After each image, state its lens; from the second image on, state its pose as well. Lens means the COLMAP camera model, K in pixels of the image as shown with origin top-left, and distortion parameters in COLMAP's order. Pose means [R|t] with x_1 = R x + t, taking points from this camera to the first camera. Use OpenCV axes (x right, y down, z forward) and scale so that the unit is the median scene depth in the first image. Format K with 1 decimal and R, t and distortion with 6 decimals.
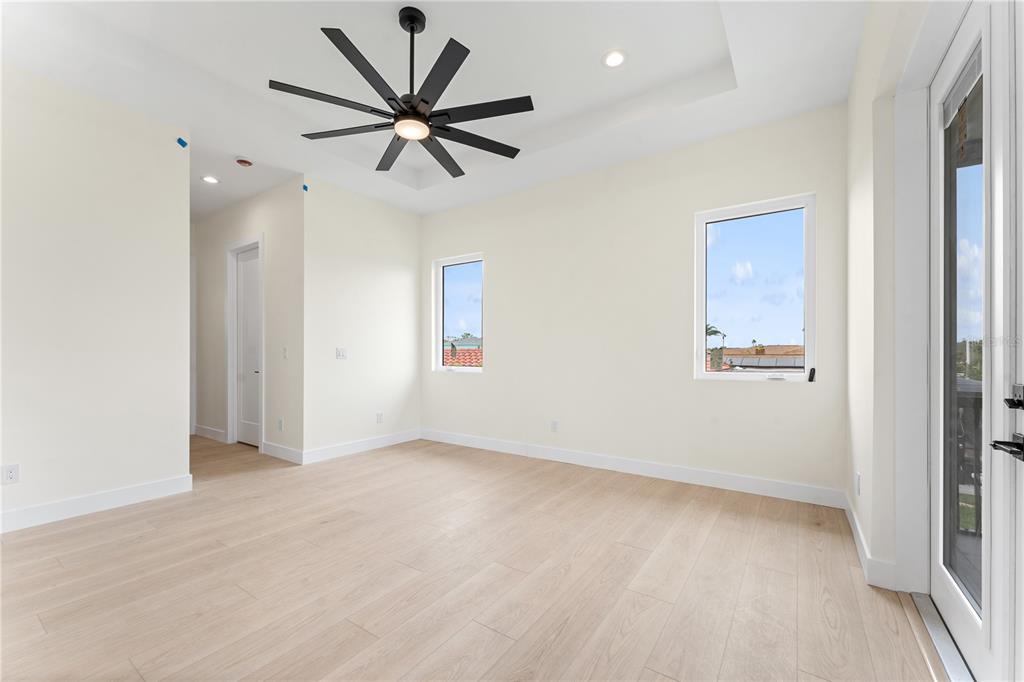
lens RADIAL K [[420.5, 0, 507.8], [0, 420.5, 350.5], [0, 0, 1]] dist [0.004838, -0.000202]
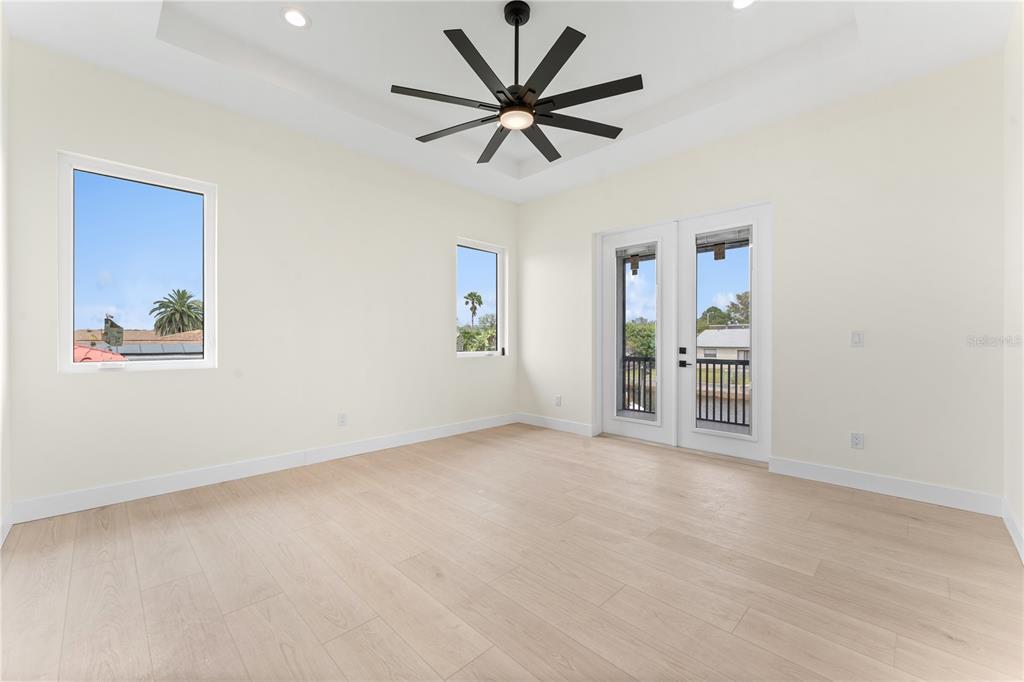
lens RADIAL K [[420.5, 0, 503.8], [0, 420.5, 336.9], [0, 0, 1]] dist [0.004838, -0.000202]
pose [[0.178775, 0.006212, 0.983870, -0.700647], [-0.007035, 0.999963, -0.005035, 0.003345], [-0.983865, -0.006021, 0.178812, 0.476645]]
